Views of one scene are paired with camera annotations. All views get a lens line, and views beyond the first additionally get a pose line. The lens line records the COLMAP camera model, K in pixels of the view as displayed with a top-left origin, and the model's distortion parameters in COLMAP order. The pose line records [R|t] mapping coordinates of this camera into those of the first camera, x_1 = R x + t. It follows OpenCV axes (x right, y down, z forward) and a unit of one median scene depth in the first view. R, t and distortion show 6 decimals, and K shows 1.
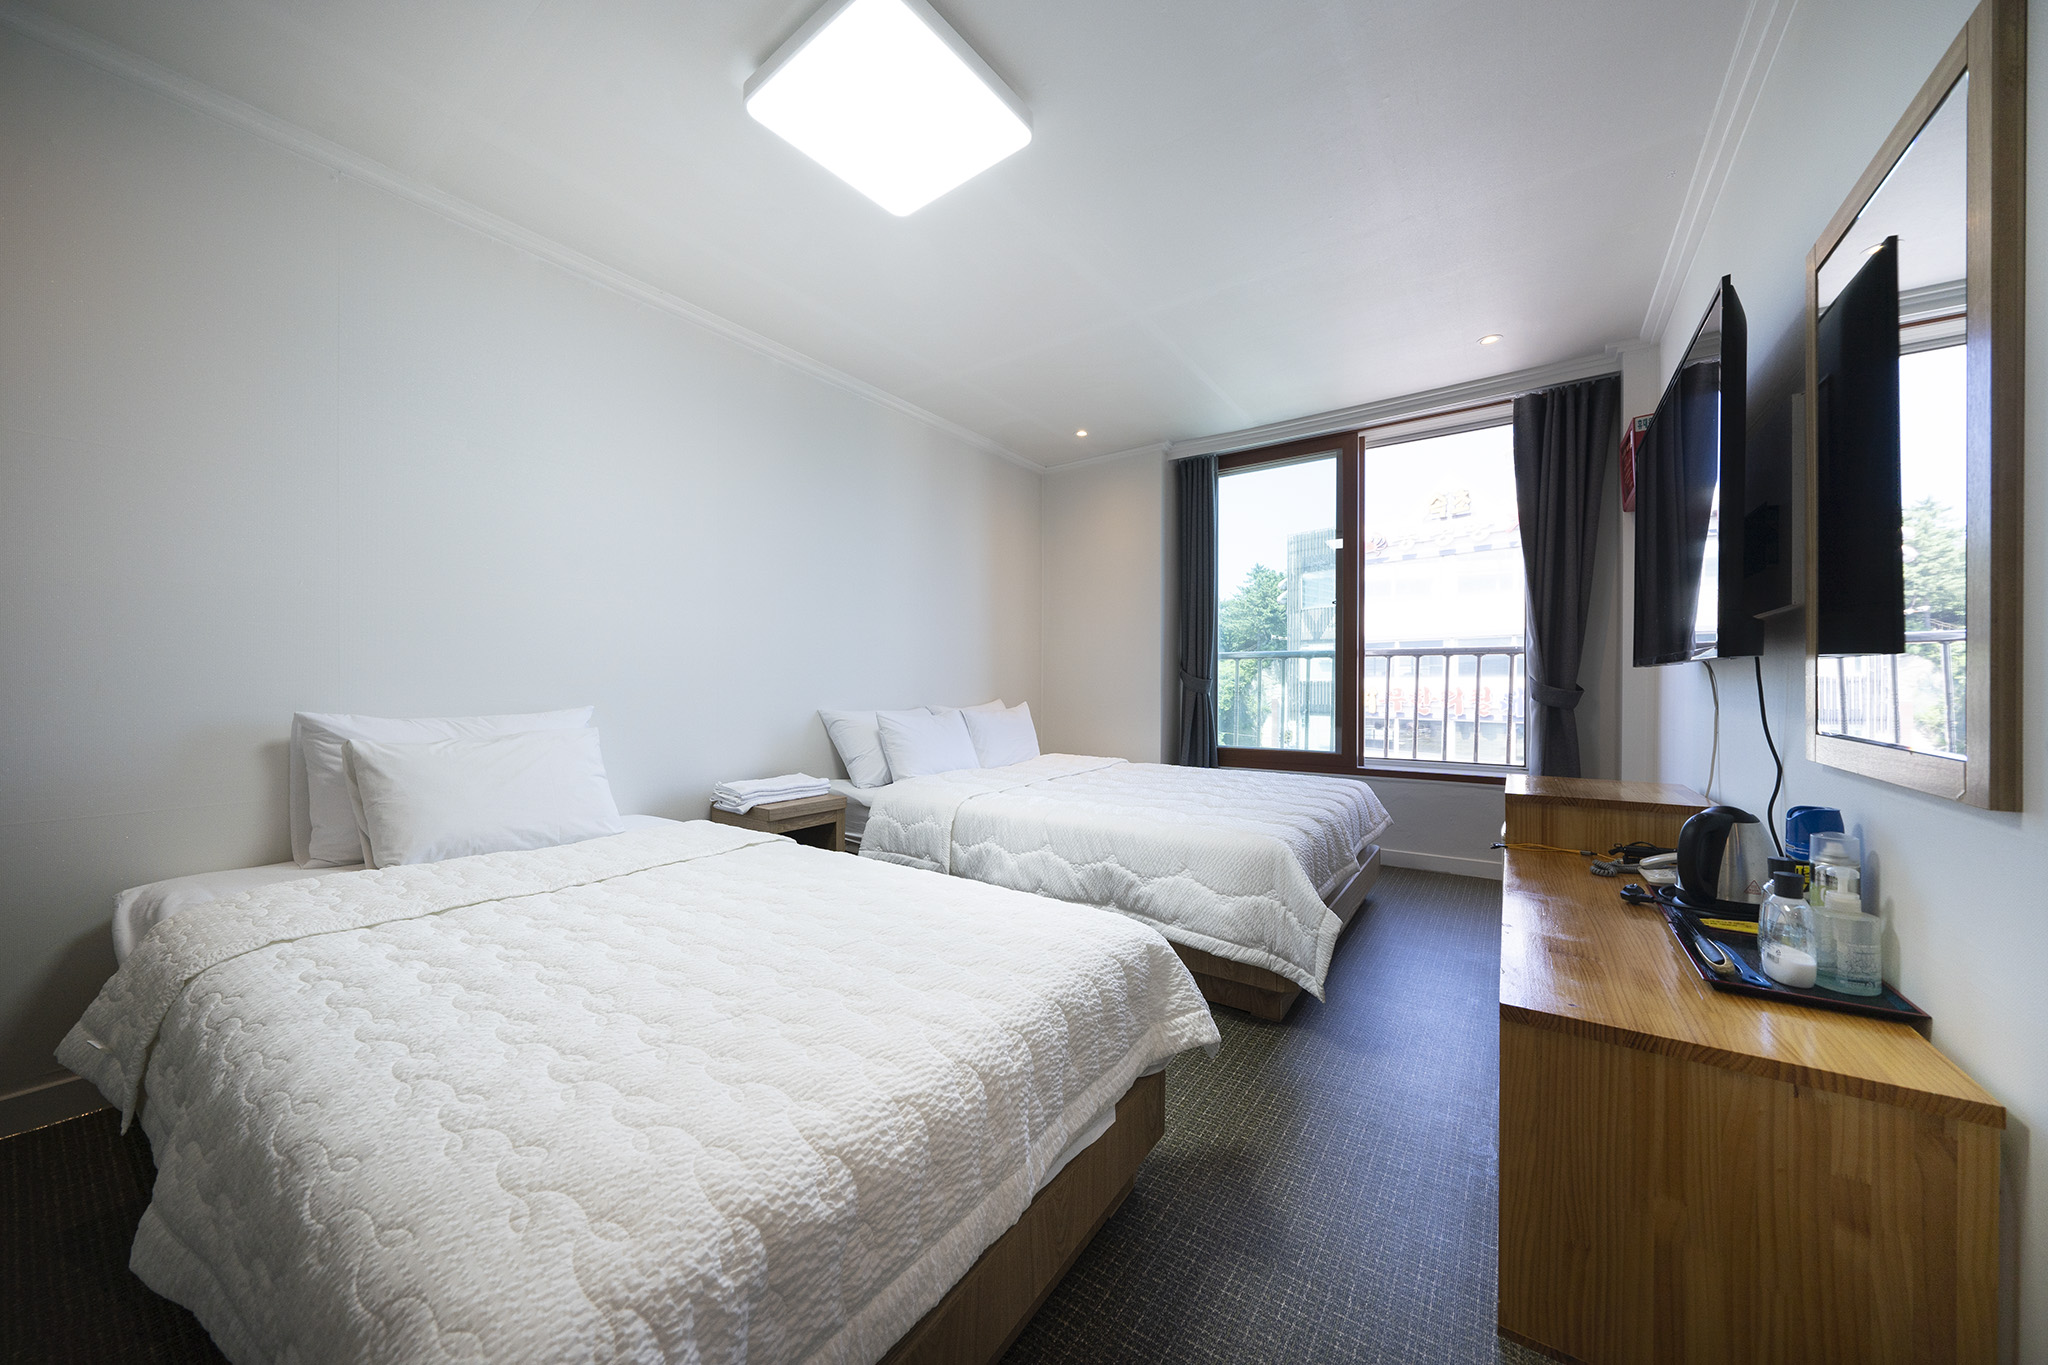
lens RADIAL K [[704.9, 0, 1022.3], [0, 704.9, 681.9], [0, 0, 1]] dist [-0.009625, 0.000064]
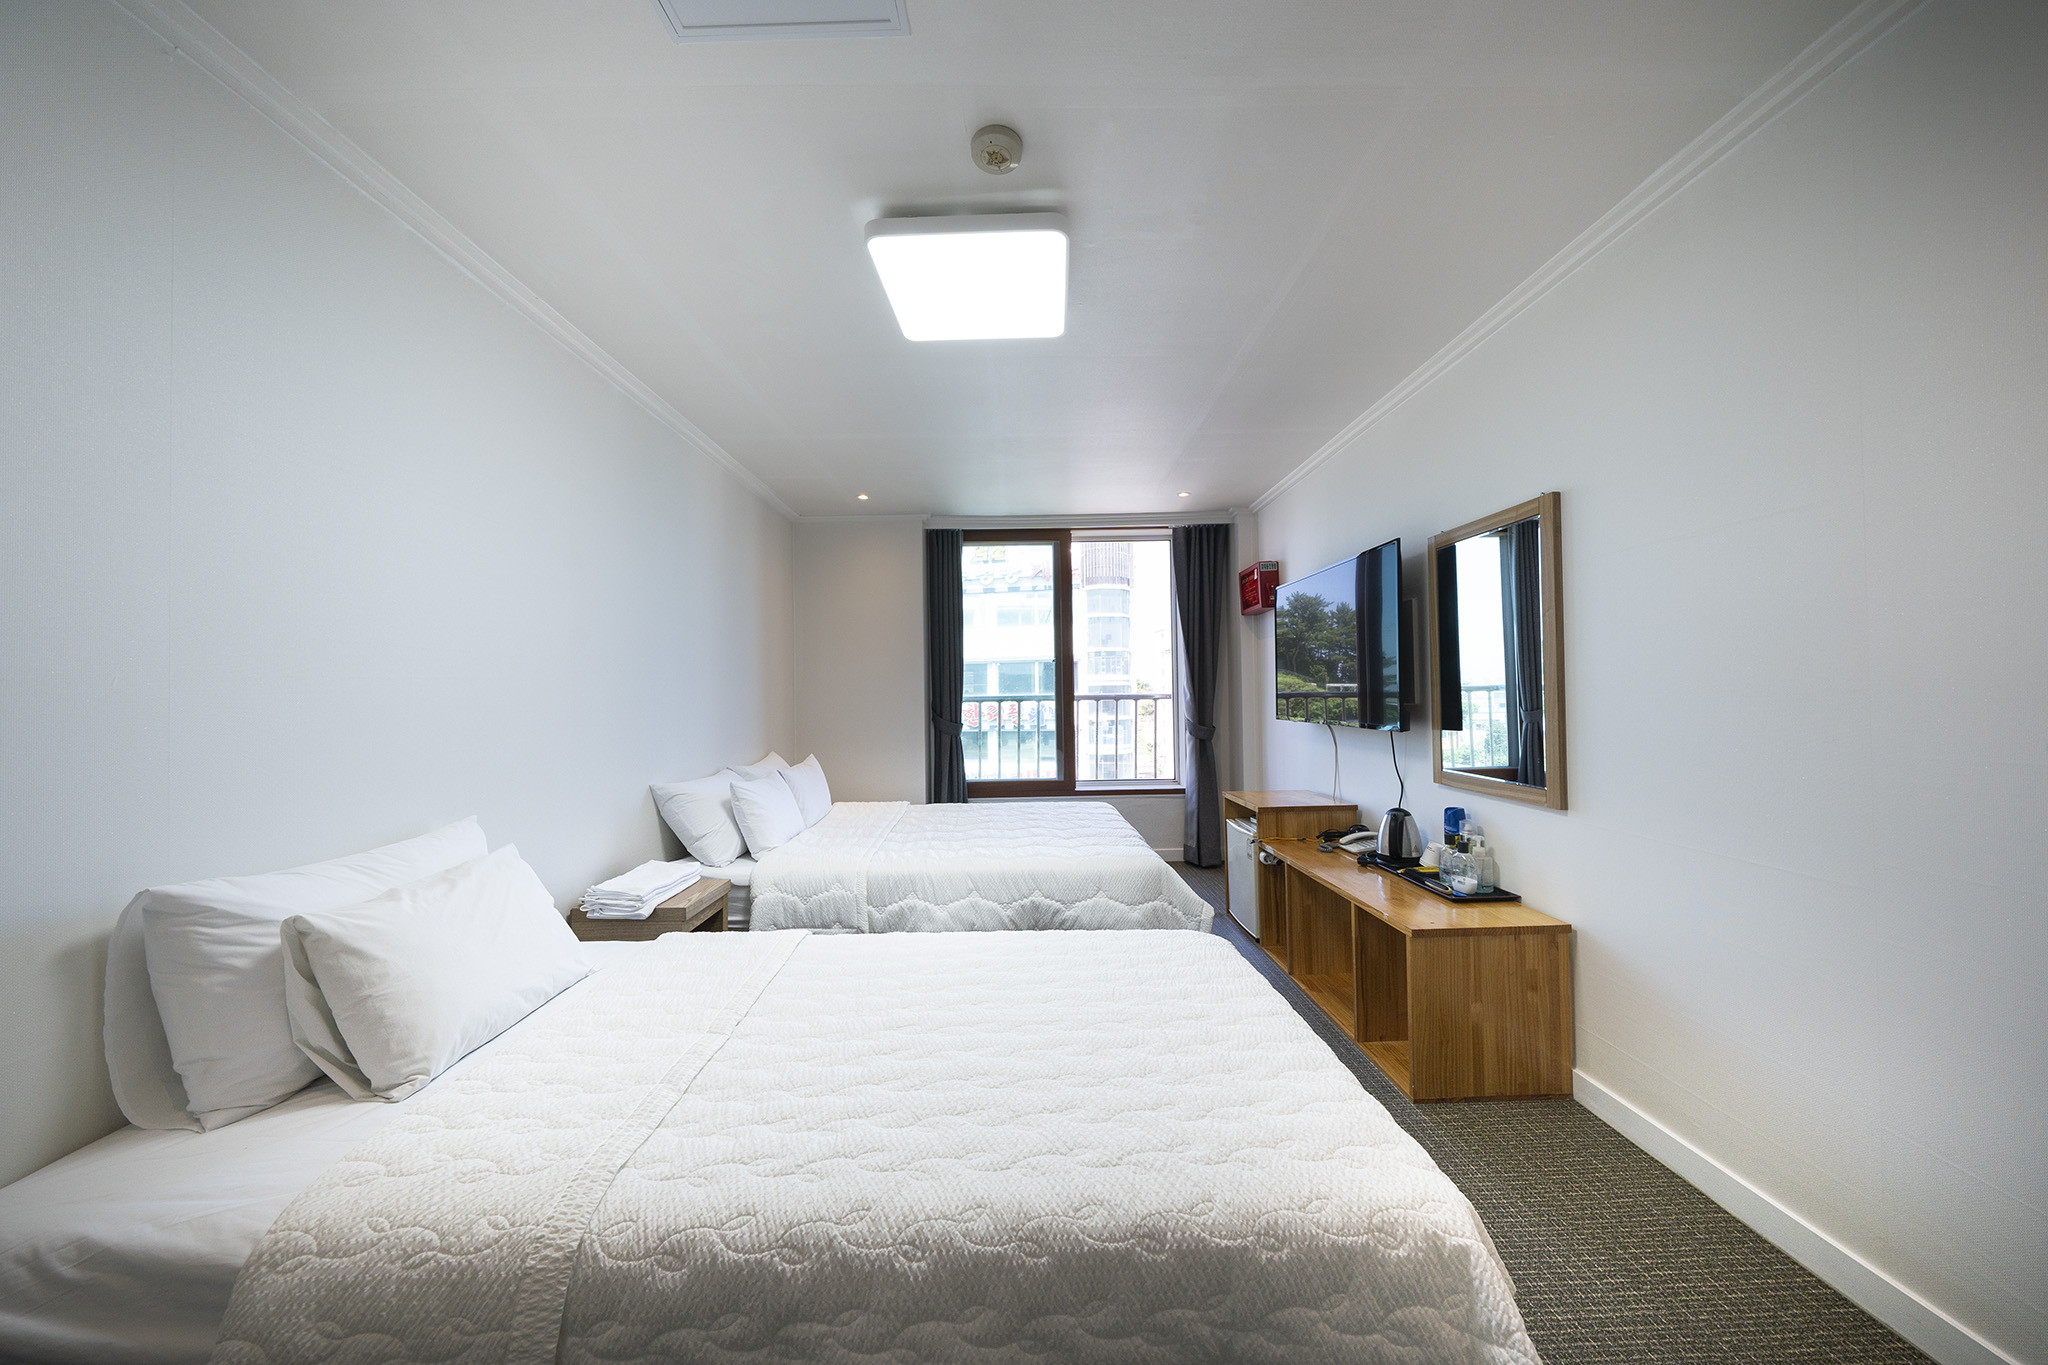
lens RADIAL K [[704.9, 0, 1016.7], [0, 704.9, 683.2], [0, 0, 1]] dist [-0.009625, 0.000064]
pose [[0.811459, -0.004030, 0.584396, -0.541598], [0.014885, 0.999794, -0.013773, -0.086140], [-0.584220, 0.019875, 0.811352, 0.019594]]
